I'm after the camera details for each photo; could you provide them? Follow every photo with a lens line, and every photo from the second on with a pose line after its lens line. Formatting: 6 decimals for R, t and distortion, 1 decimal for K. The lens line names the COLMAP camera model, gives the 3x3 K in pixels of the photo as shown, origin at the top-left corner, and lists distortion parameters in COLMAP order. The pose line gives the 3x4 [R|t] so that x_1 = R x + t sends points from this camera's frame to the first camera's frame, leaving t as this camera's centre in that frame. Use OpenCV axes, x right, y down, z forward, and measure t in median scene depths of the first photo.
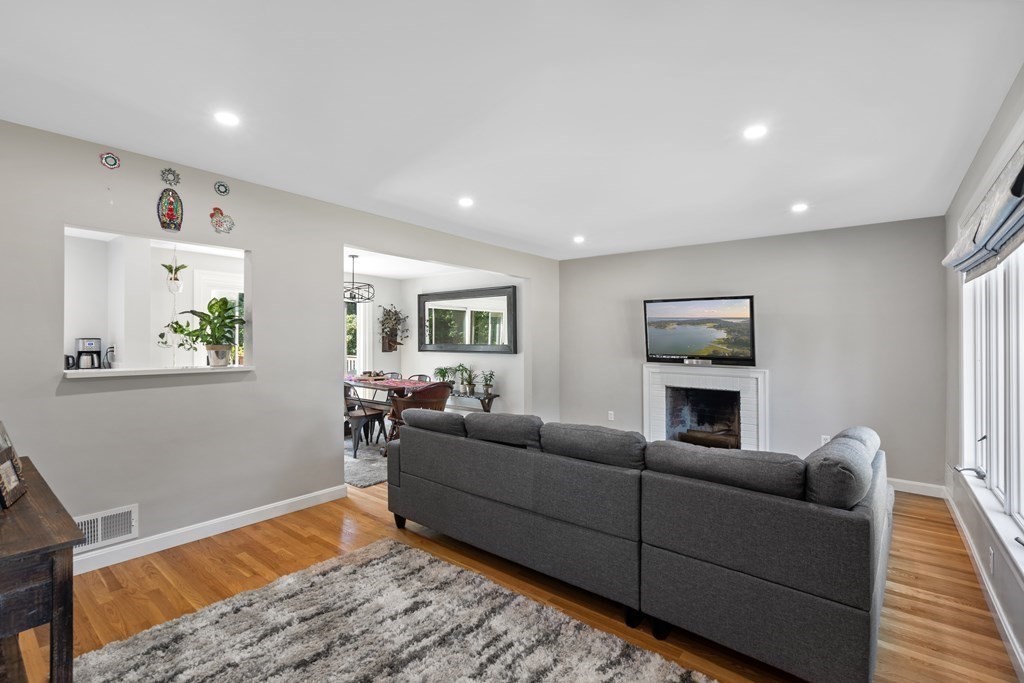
lens RADIAL K [[468.1, 0, 497.9], [0, 468.1, 326.7], [0, 0, 1]] dist [0.001092, -0.000842]
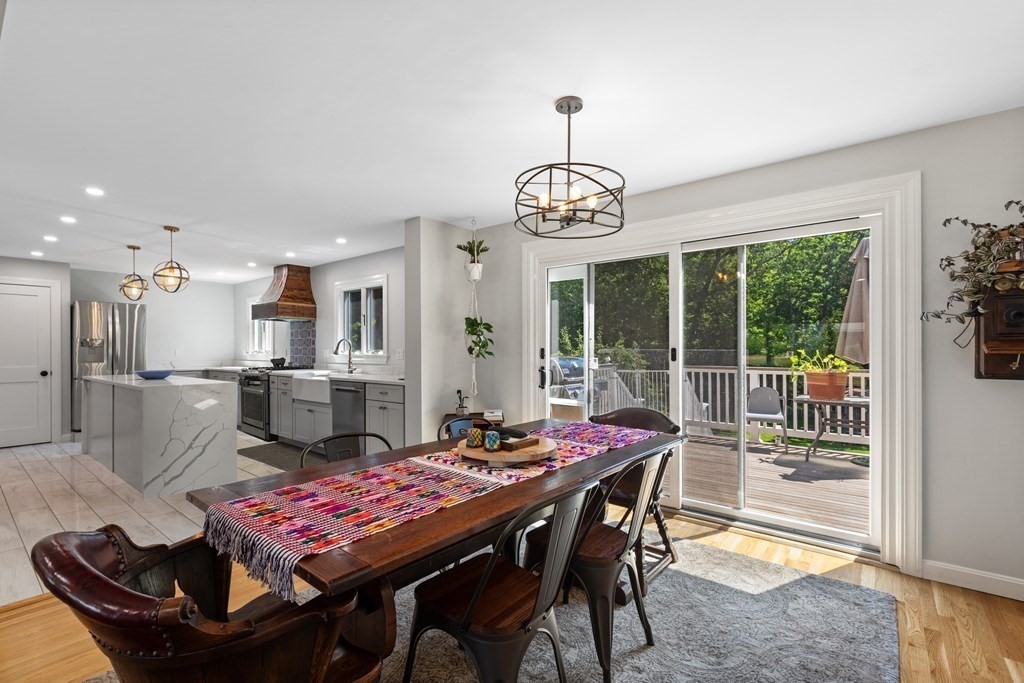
lens RADIAL K [[457.6, 0, 507.8], [0, 457.6, 347.3], [0, 0, 1]] dist [-0.000236, -0.000313]
pose [[0.007185, -0.007692, -0.999945, 0.072446], [0.029577, 0.999535, -0.007477, 0.061967], [0.999537, -0.029521, 0.007410, 1.516342]]
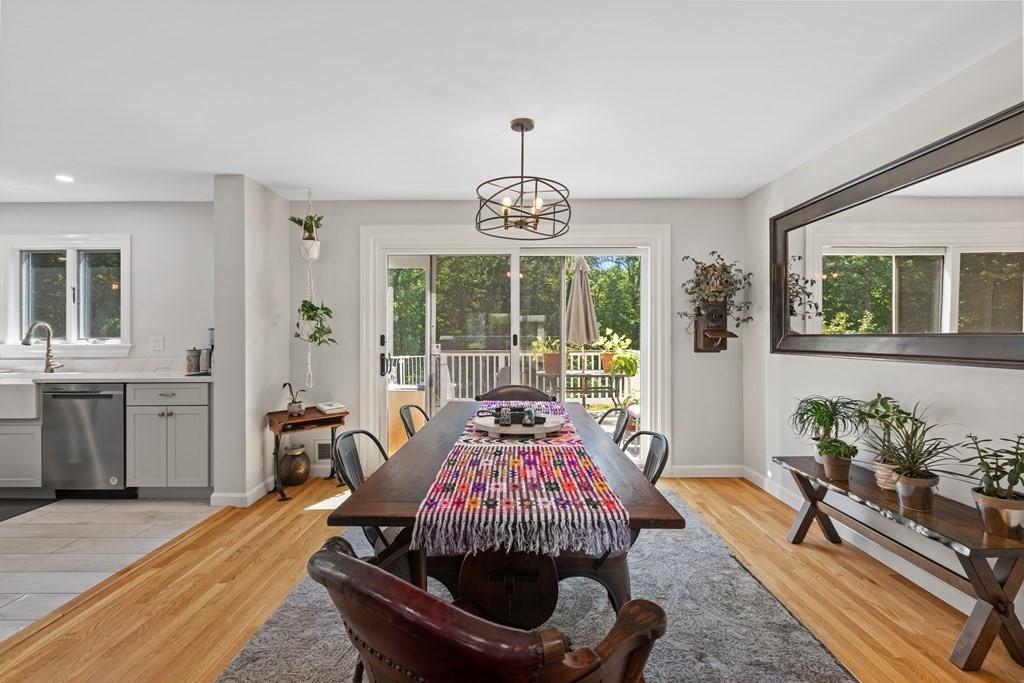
lens RADIAL K [[456.7, 0, 506.5], [0, 456.7, 336.1], [0, 0, 1]] dist [0.000195, -0.000951]
pose [[0.631021, -0.004555, -0.775752, 0.000555], [0.028320, 0.999451, 0.017168, 0.050977], [0.775249, -0.032802, 0.630804, 1.163655]]
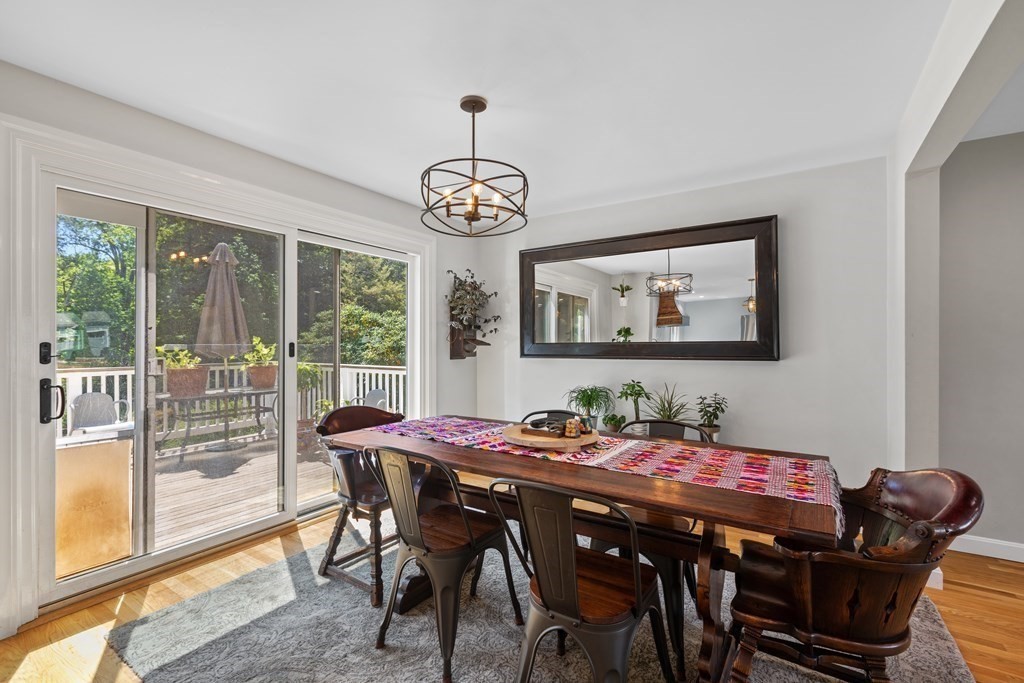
lens RADIAL K [[453.3, 0, 506.4], [0, 453.3, 340.4], [0, 0, 1]] dist [0.001122, -0.000385]
pose [[0.993896, -0.007849, 0.110037, -0.517180], [0.005518, 0.999754, 0.021479, 0.048177], [-0.110179, -0.020741, 0.993695, 1.020907]]
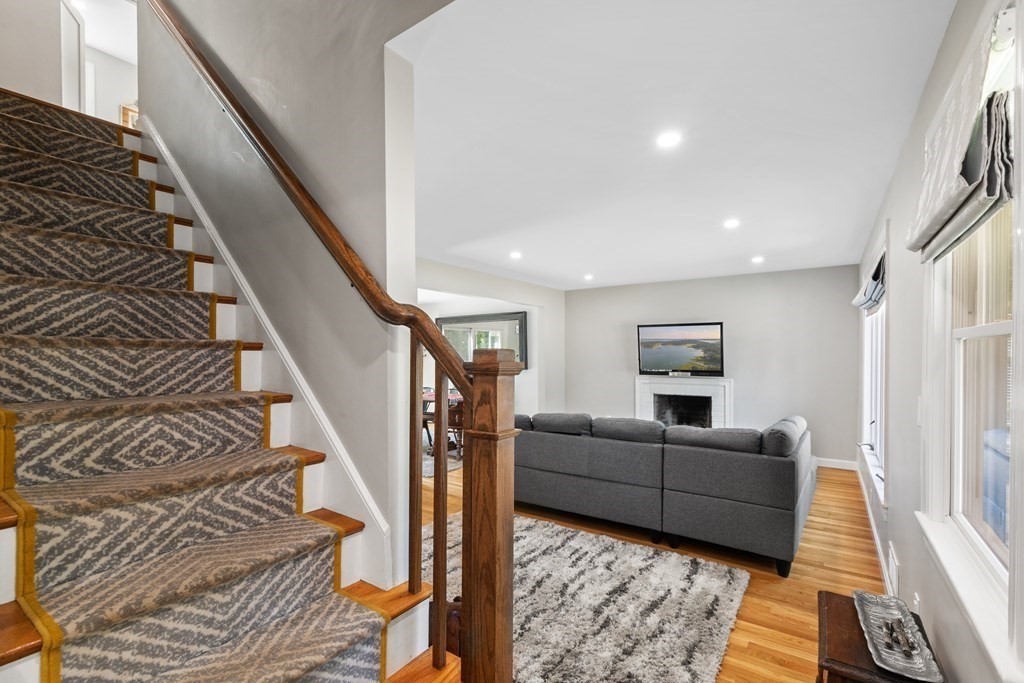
lens RADIAL K [[466.6, 0, 509.5], [0, 466.6, 356.9], [0, 0, 1]] dist [0.001283, 0.000112]
pose [[0.995952, -0.013255, 0.088900, -0.185182], [0.010098, 0.999306, 0.035864, -0.027155], [-0.089313, -0.034822, 0.995395, -0.275089]]
